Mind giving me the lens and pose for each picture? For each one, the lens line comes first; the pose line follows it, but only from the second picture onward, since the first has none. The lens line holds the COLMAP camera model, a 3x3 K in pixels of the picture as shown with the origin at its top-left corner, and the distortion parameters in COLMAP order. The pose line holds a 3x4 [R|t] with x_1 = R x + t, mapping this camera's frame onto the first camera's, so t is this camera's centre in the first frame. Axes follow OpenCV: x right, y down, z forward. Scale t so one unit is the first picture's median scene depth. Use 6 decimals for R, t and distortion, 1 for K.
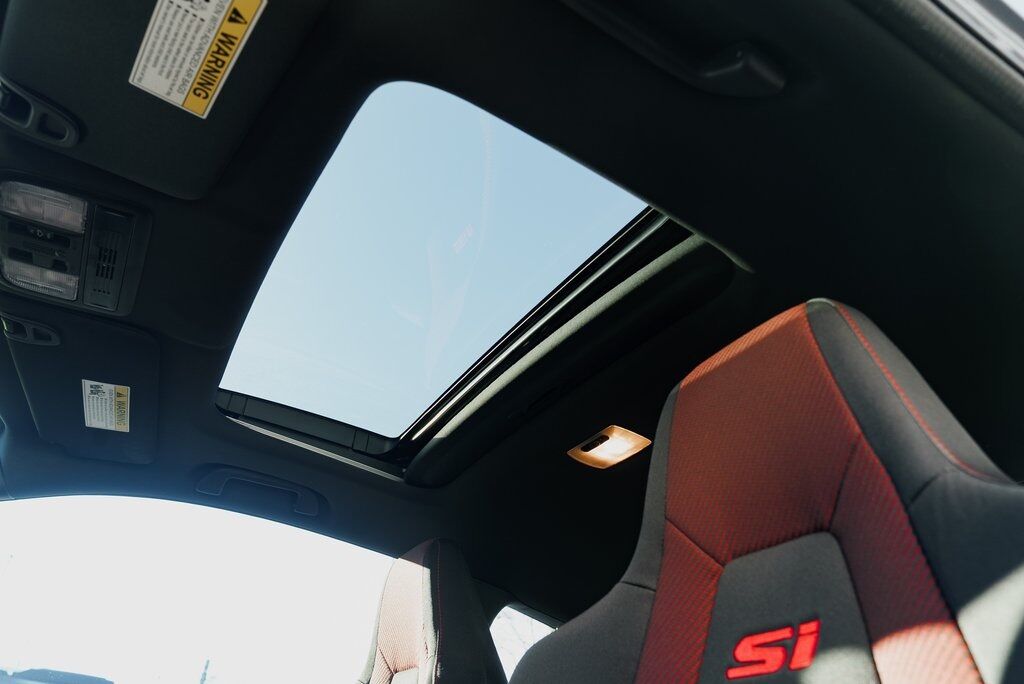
lens RADIAL K [[713.5, 0, 509.0], [0, 713.5, 347.1], [0, 0, 1]] dist [-0.028732, 0.029559]
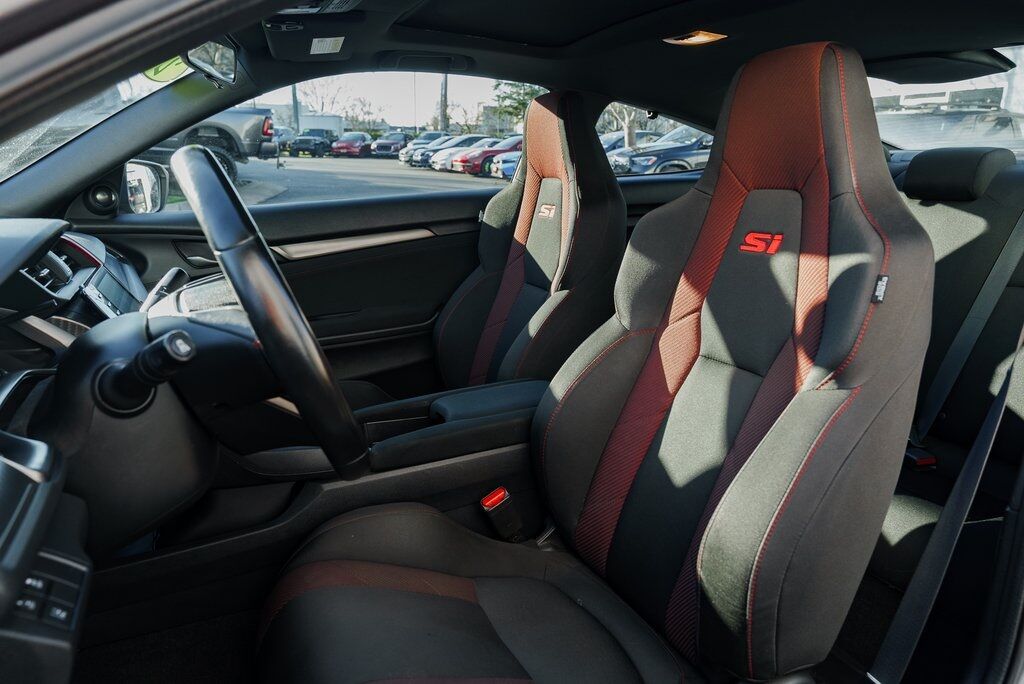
lens RADIAL K [[713.5, 0, 509.0], [0, 713.5, 347.1], [0, 0, 1]] dist [-0.028732, 0.029559]
pose [[0.991663, -0.040475, -0.122338, -0.126680], [0.117772, 0.669958, 0.732998, -0.927645], [0.052294, -0.741295, 0.669139, -0.654187]]
